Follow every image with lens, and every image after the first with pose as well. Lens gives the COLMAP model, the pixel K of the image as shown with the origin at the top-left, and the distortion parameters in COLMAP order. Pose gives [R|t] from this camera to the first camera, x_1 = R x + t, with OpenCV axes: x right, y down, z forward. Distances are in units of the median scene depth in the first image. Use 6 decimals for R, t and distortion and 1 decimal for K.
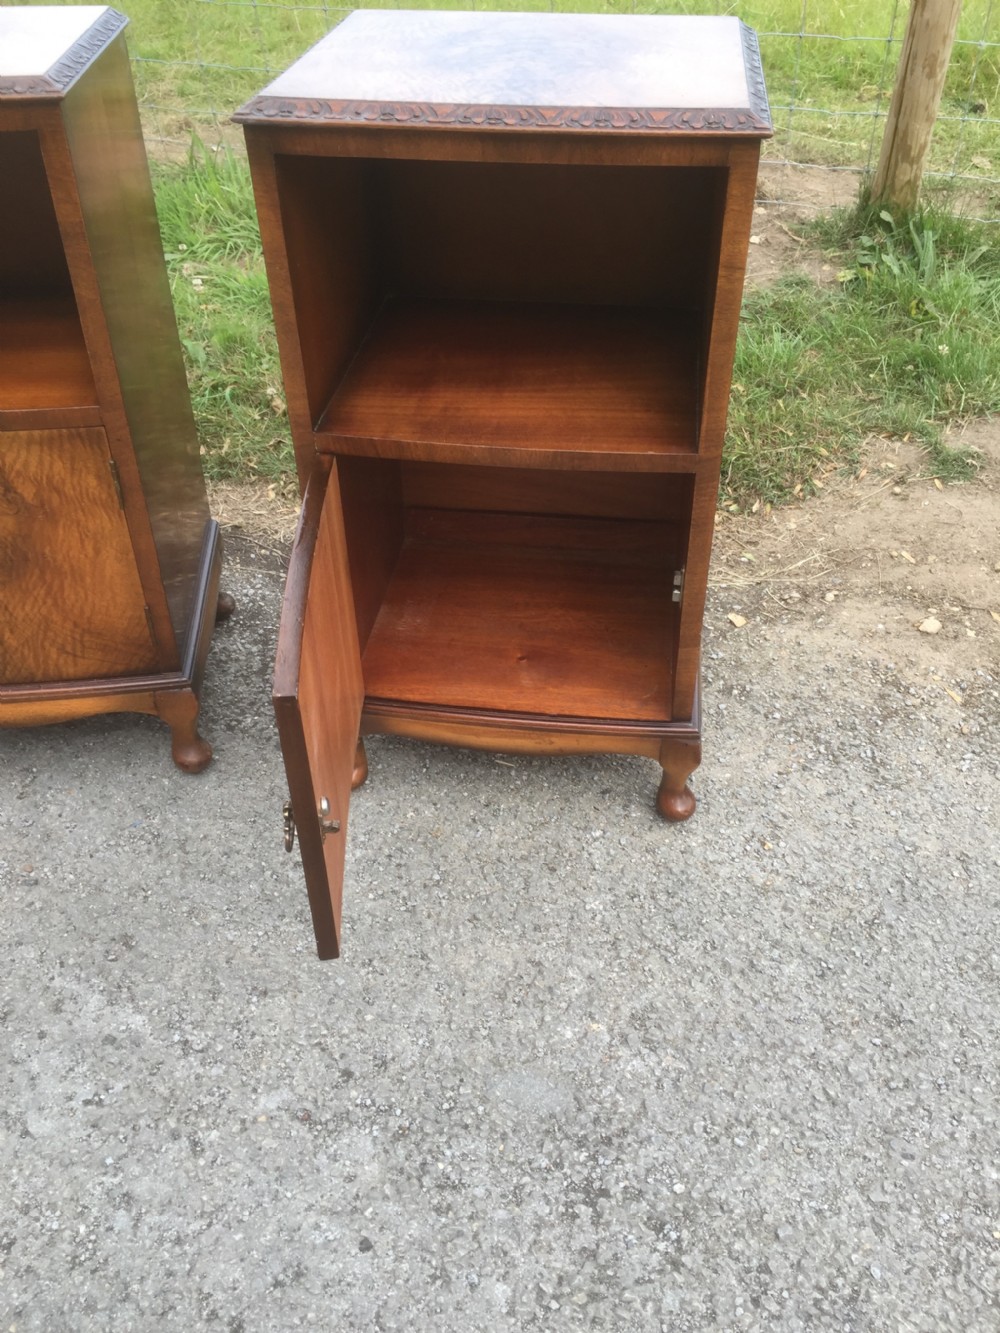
lens RADIAL K [[1147.3, 0, 503.2], [0, 1147.3, 669.0], [0, 0, 1]] dist [0.090150, -0.128886]
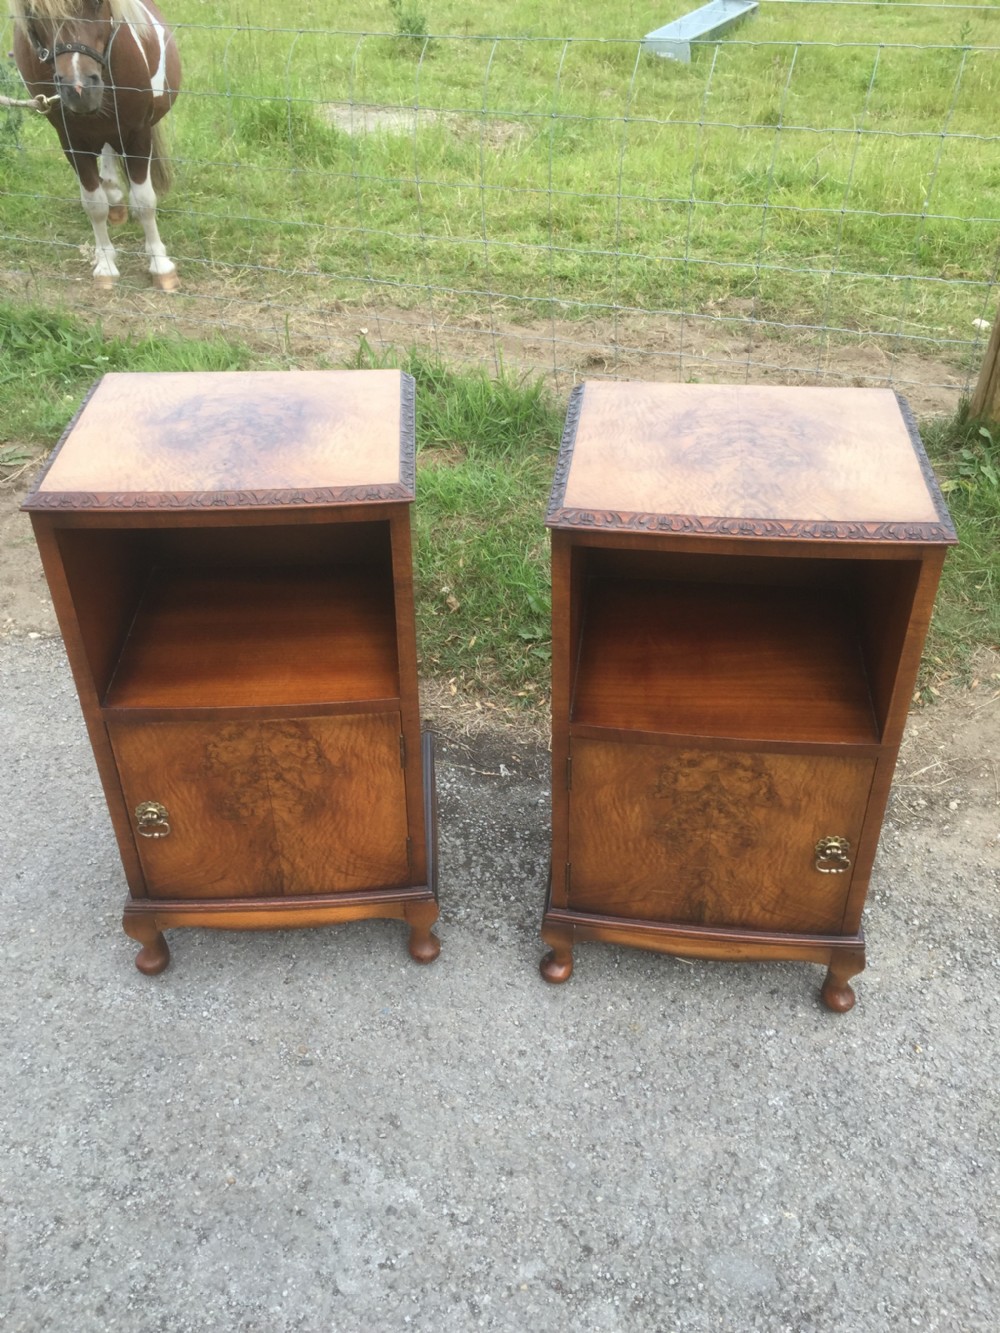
lens RADIAL K [[1147.3, 0, 499.5], [0, 1147.3, 655.4], [0, 0, 1]] dist [0.090150, -0.128886]
pose [[0.998998, 0.013151, -0.042768, -0.145872], [-0.015515, 0.998343, -0.055421, -0.167758], [0.041968, 0.056029, 0.997547, -0.217675]]
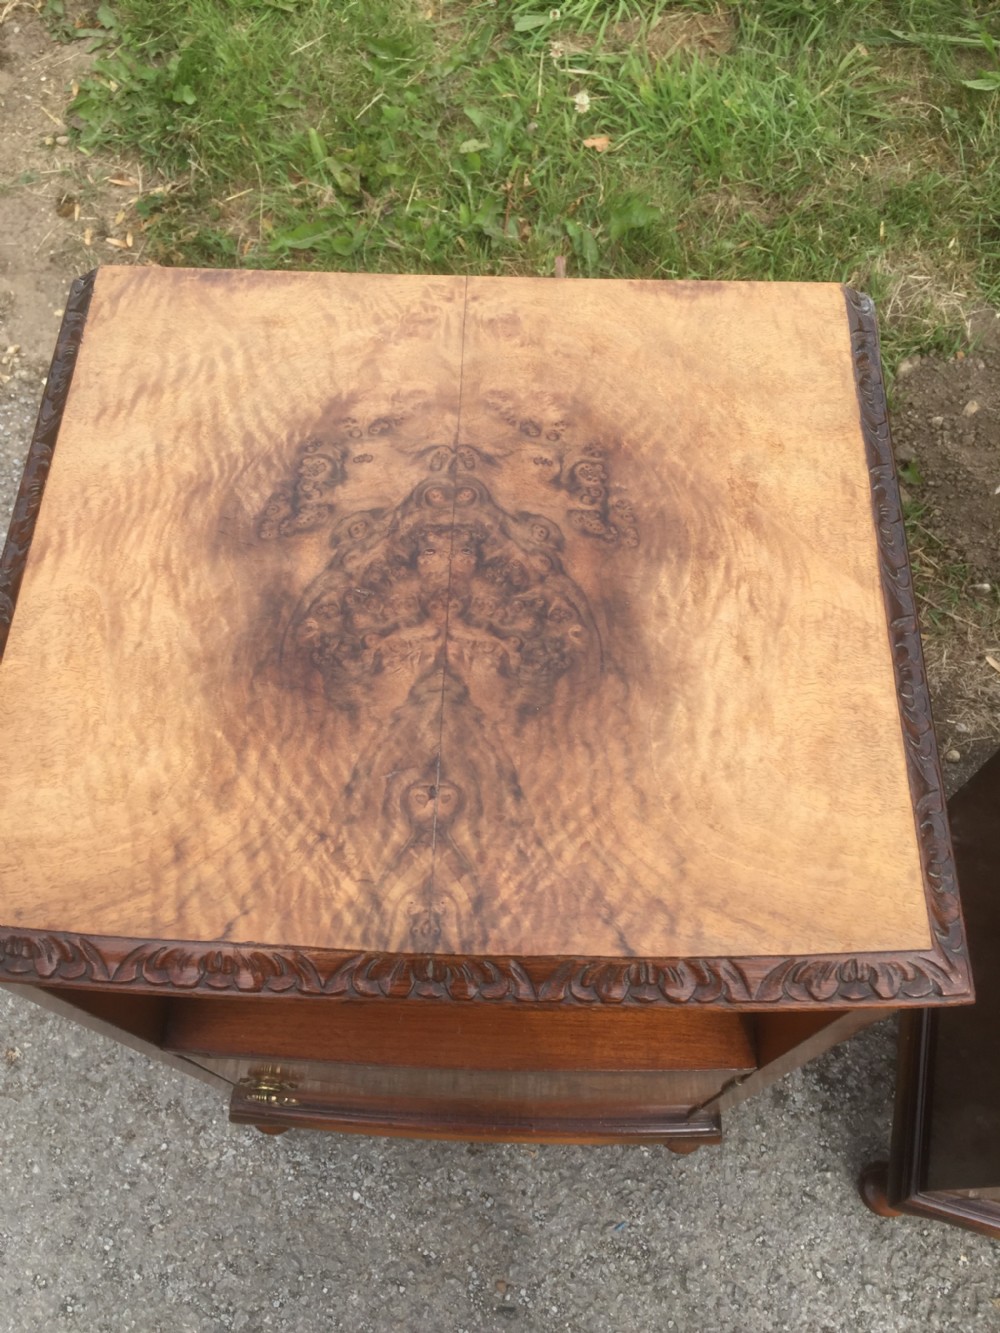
lens RADIAL K [[1147.3, 0, 500.7], [0, 1147.3, 658.5], [0, 0, 1]] dist [0.090150, -0.128886]
pose [[0.990604, 0.111438, -0.079282, -0.369681], [-0.065916, 0.896965, 0.437160, -0.560783], [0.119829, -0.427826, 0.895883, 0.417761]]
